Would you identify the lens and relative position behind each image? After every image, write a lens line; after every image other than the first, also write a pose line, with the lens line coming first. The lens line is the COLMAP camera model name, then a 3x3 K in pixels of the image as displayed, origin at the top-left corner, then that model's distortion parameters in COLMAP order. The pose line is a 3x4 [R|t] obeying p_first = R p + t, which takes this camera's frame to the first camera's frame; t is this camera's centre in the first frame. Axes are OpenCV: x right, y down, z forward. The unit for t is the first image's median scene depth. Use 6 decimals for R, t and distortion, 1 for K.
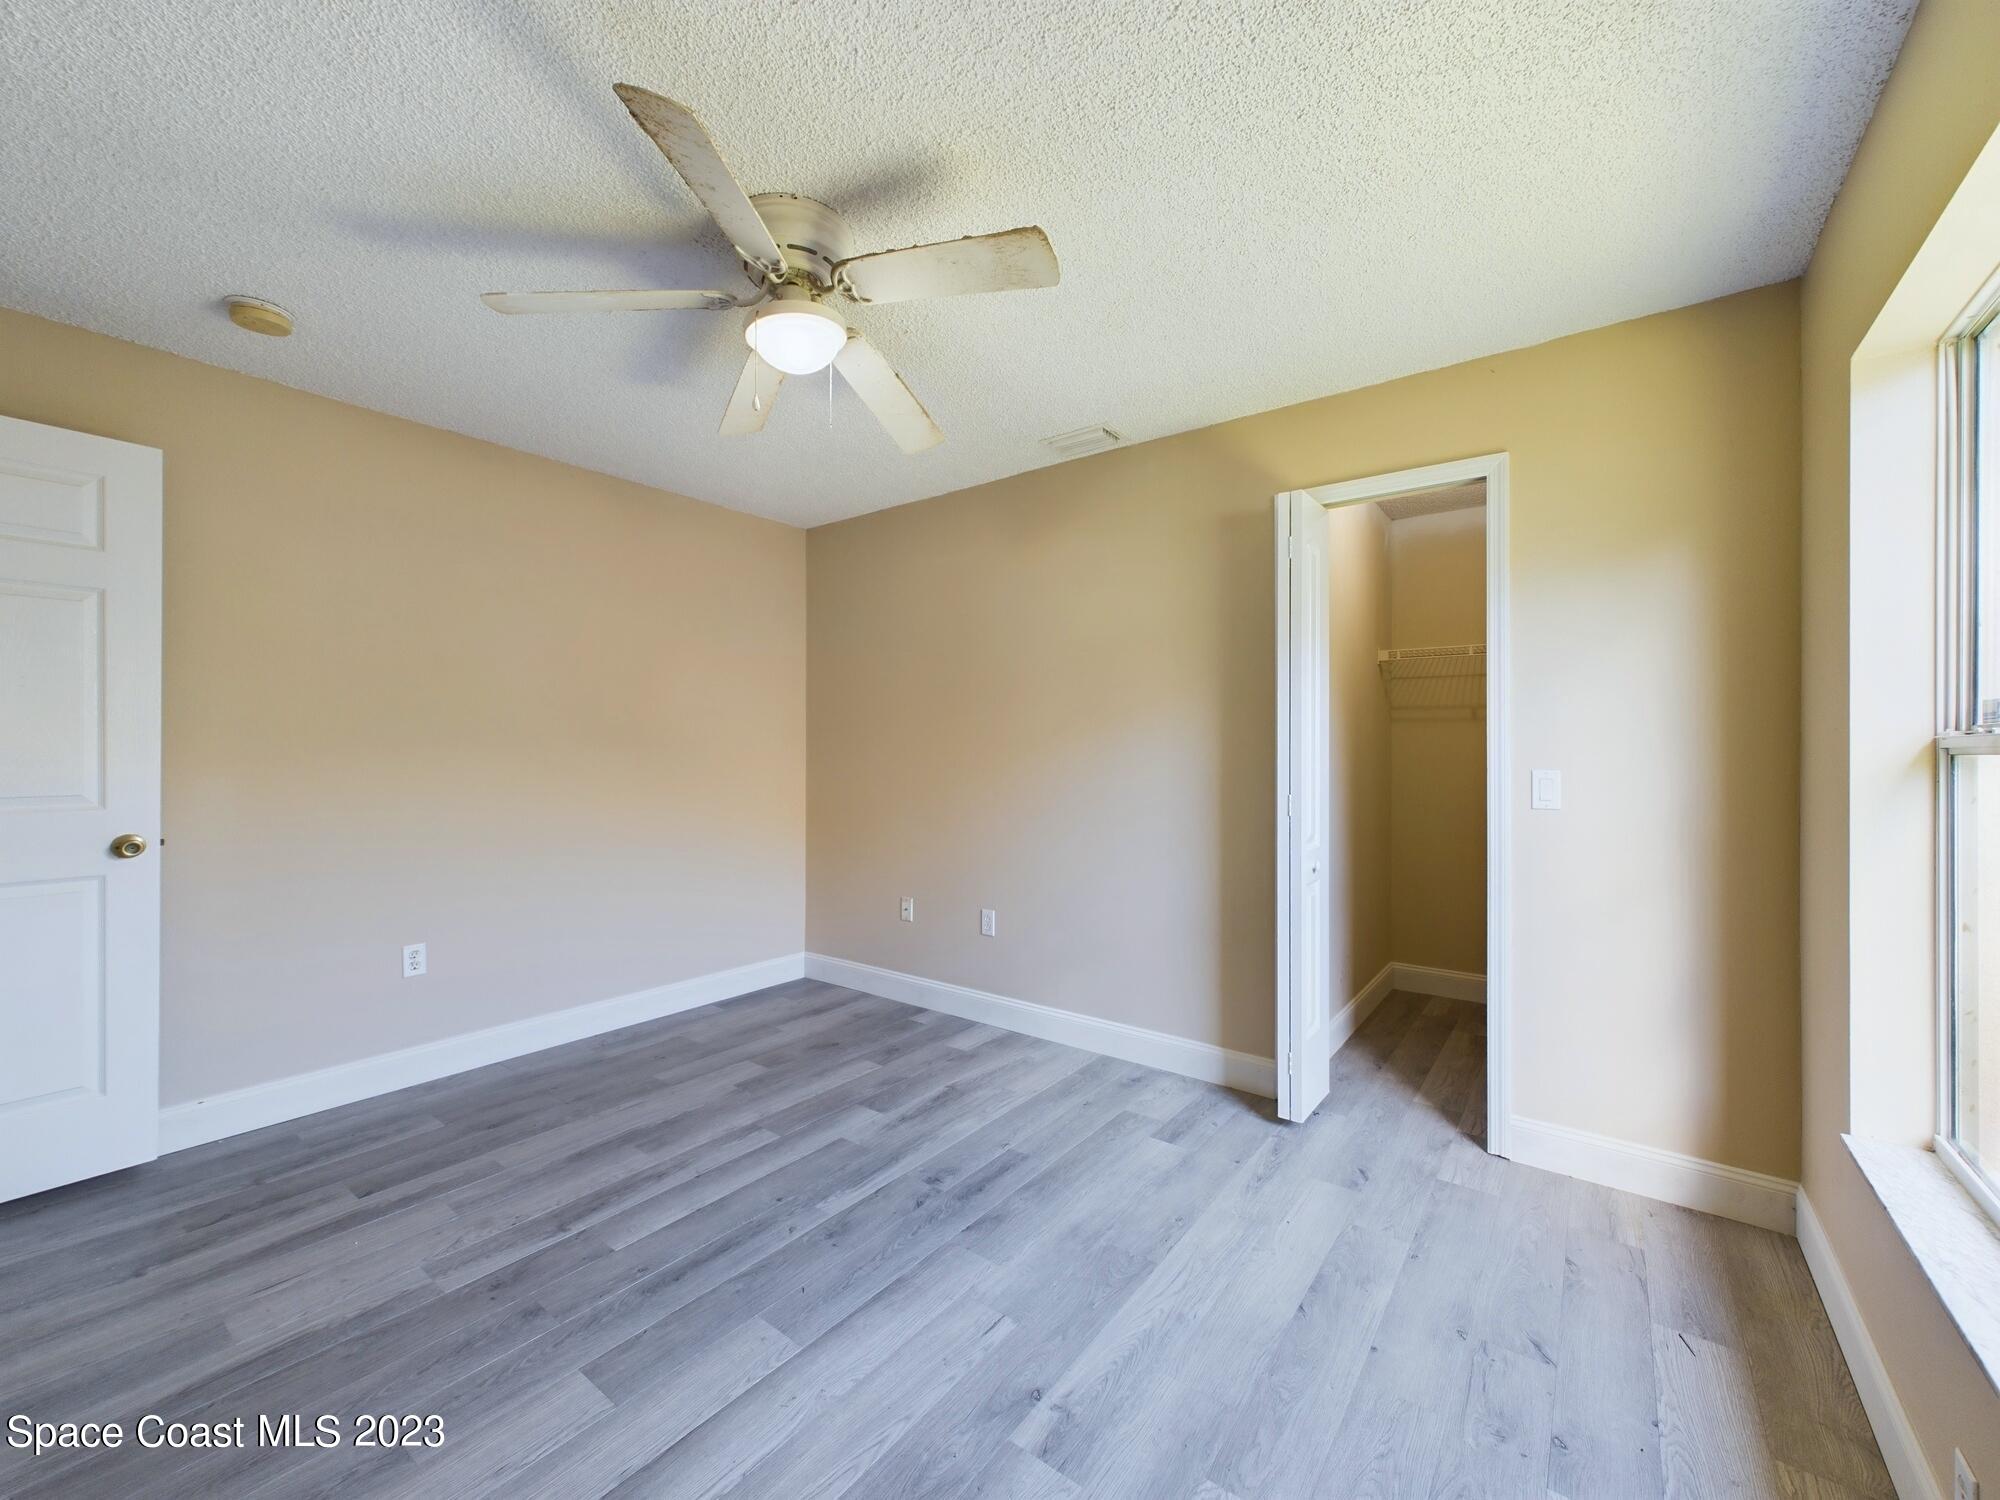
lens RADIAL K [[805.1, 0, 999.9], [0, 805.1, 729.1], [0, 0, 1]] dist [0.001163, 0.000001]
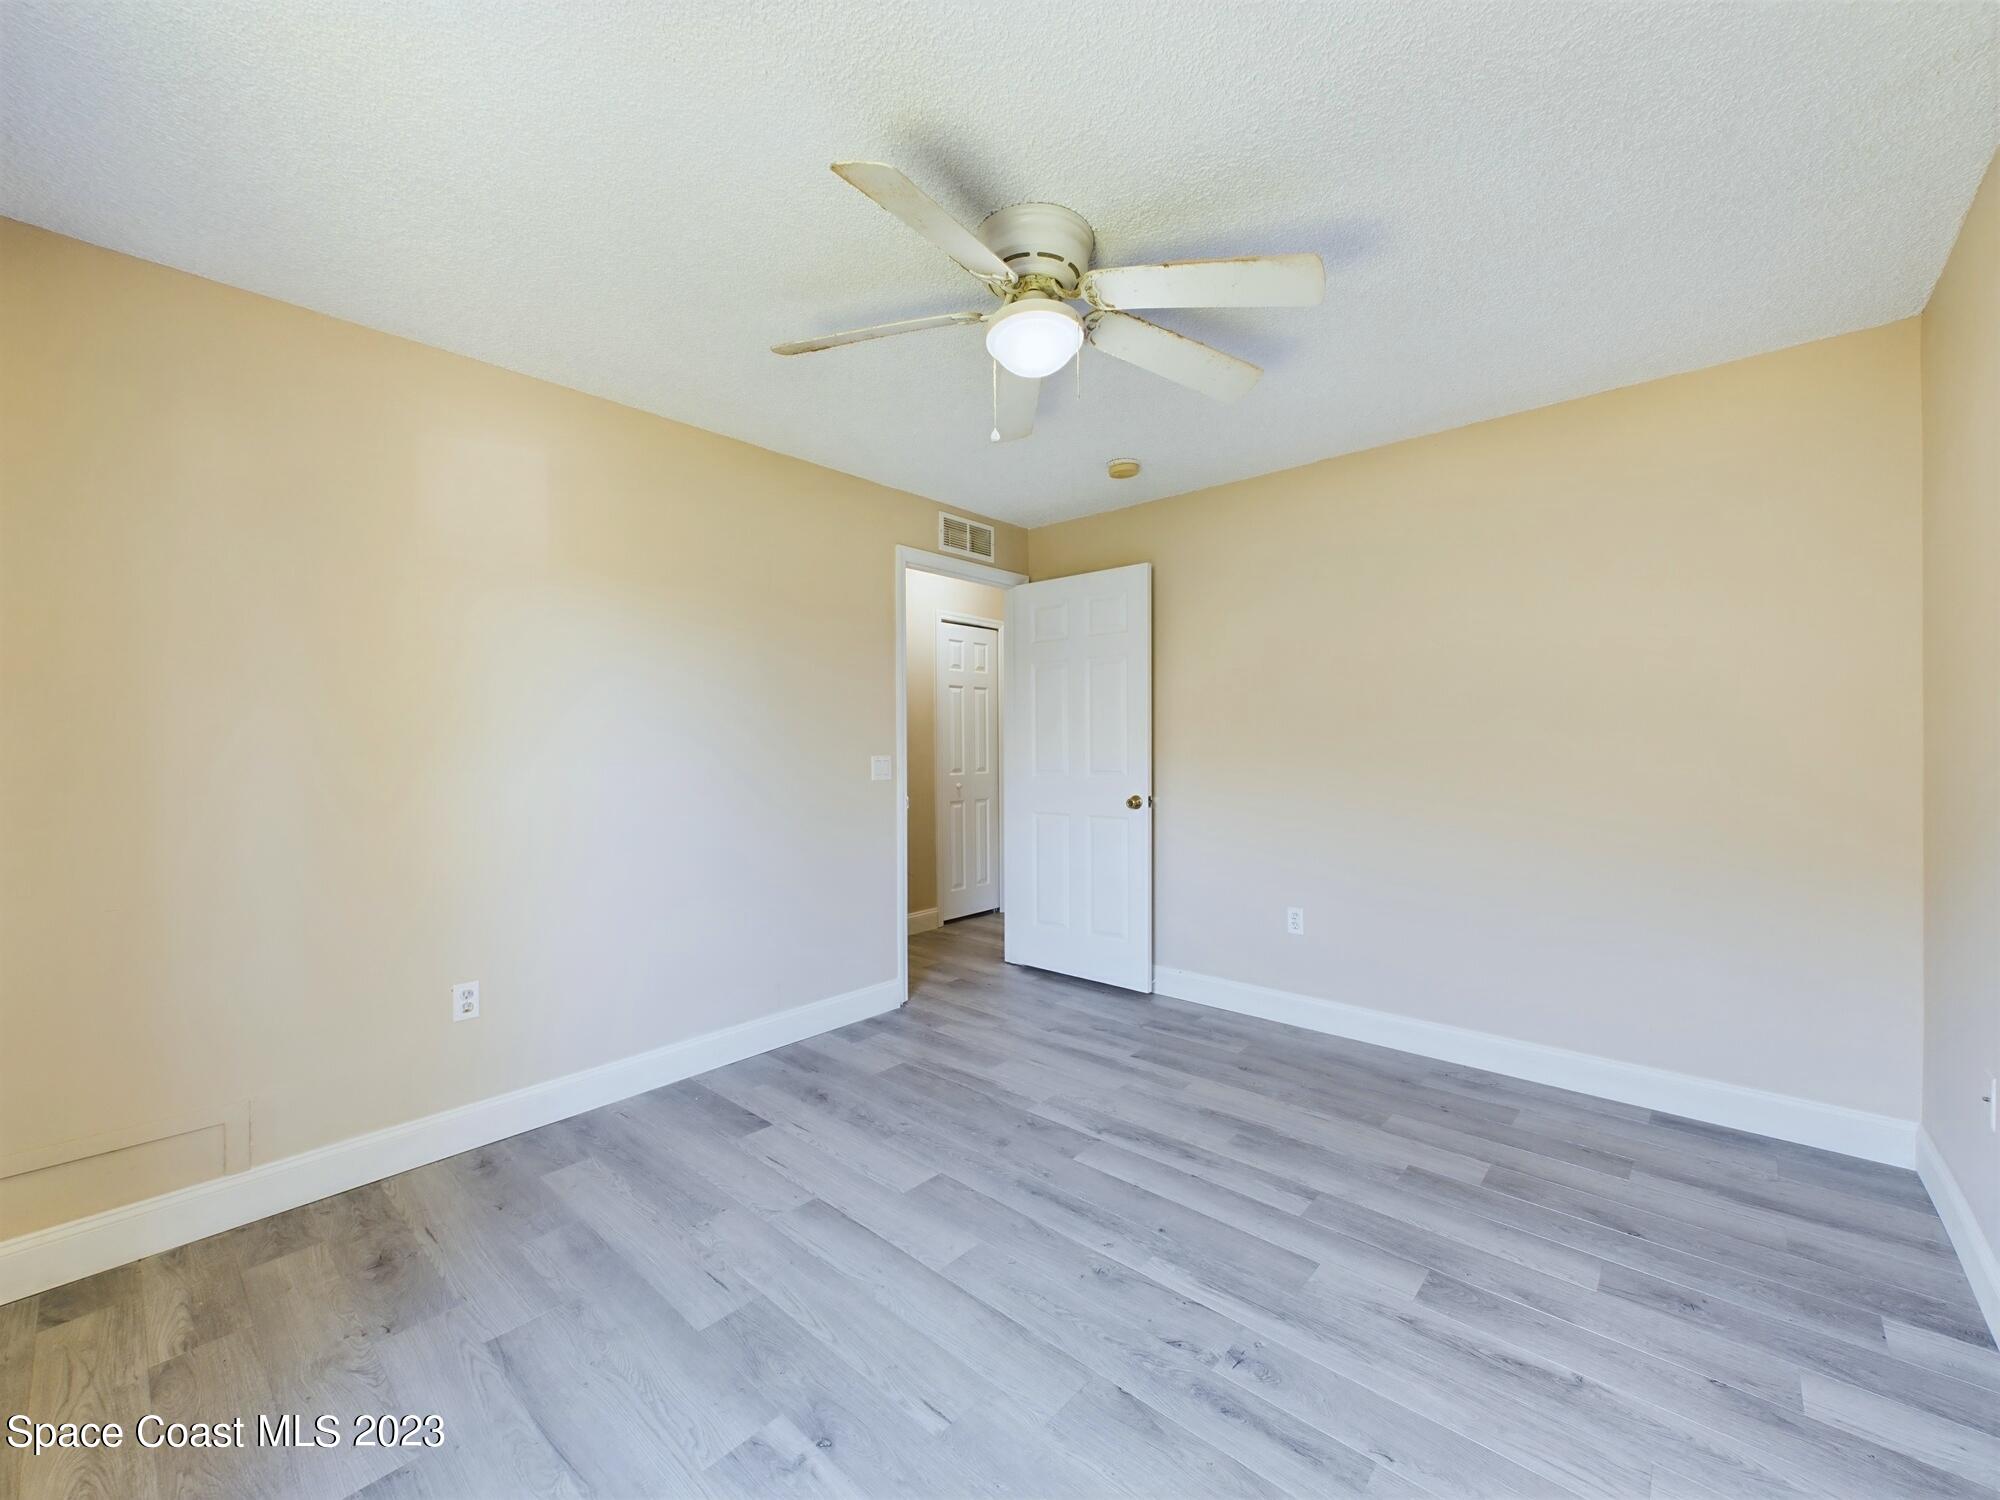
lens RADIAL K [[805.1, 0, 999.9], [0, 805.1, 729.1], [0, 0, 1]] dist [0.001163, 0.000001]
pose [[-0.088989, -0.022810, -0.995771, 0.631442], [0.034259, 0.999076, -0.025947, 0.024963], [0.995443, -0.036423, -0.088125, 0.856132]]
